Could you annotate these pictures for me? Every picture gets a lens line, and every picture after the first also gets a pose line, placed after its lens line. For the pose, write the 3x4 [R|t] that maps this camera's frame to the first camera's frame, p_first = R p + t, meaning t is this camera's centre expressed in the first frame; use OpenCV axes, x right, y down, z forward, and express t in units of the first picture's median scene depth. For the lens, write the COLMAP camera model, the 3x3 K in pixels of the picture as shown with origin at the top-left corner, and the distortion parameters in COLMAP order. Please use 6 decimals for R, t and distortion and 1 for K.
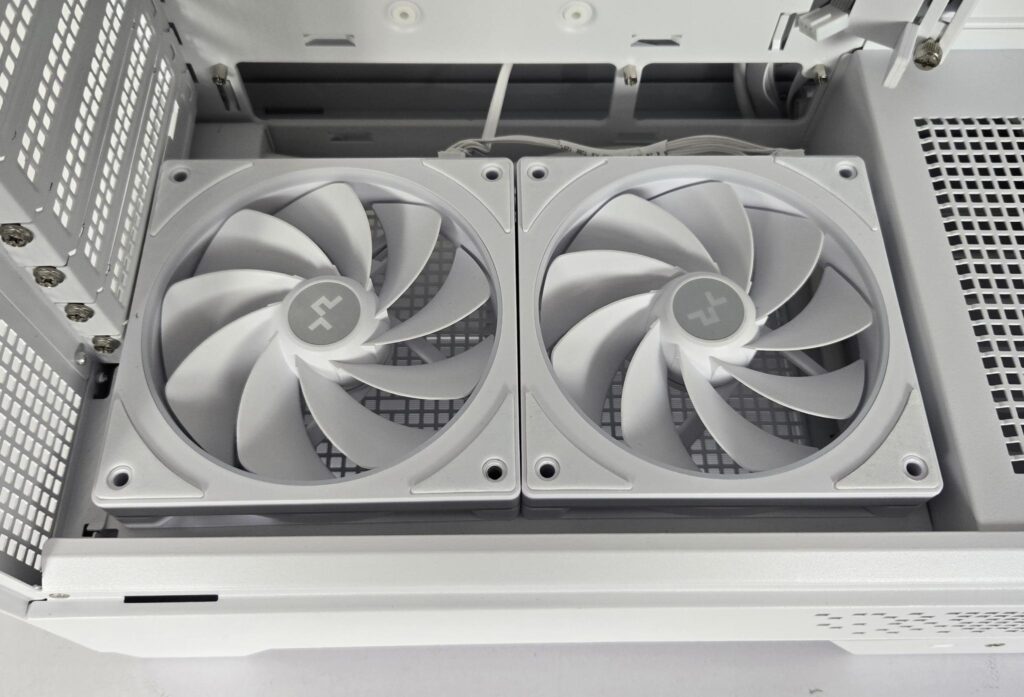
lens RADIAL K [[938.8, 0, 510.2], [0, 938.8, 324.9], [0, 0, 1]] dist [0.017131, -0.004445]
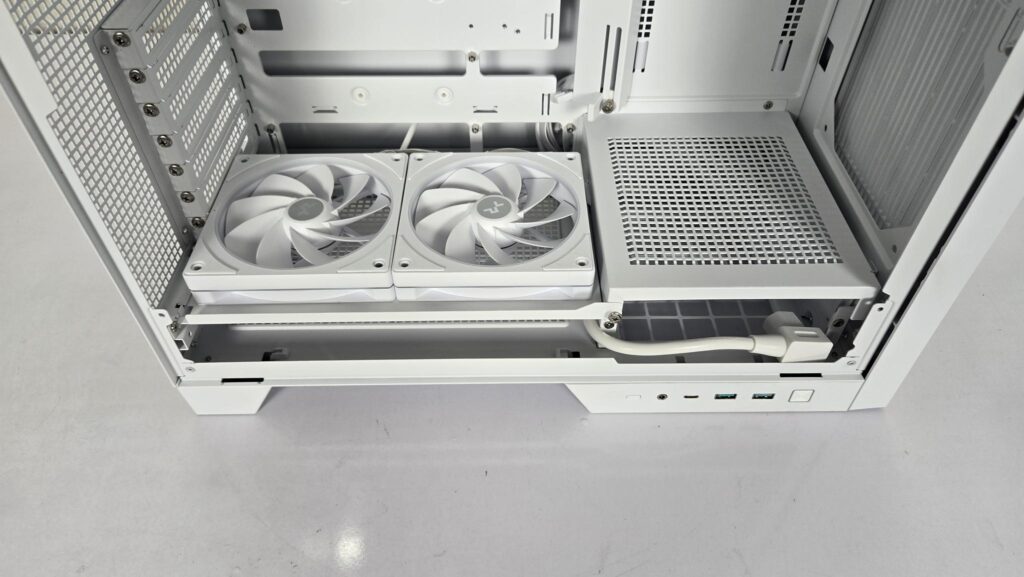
lens RADIAL K [[700.0, 0, 512.0], [0, 700.0, 288.5], [0, 0, 1]] dist [0.006240, -0.000729]
pose [[0.999973, -0.006122, -0.003990, 0.235334], [0.004840, 0.963928, -0.266120, 0.516217], [0.005475, 0.266094, 0.963932, -0.390987]]
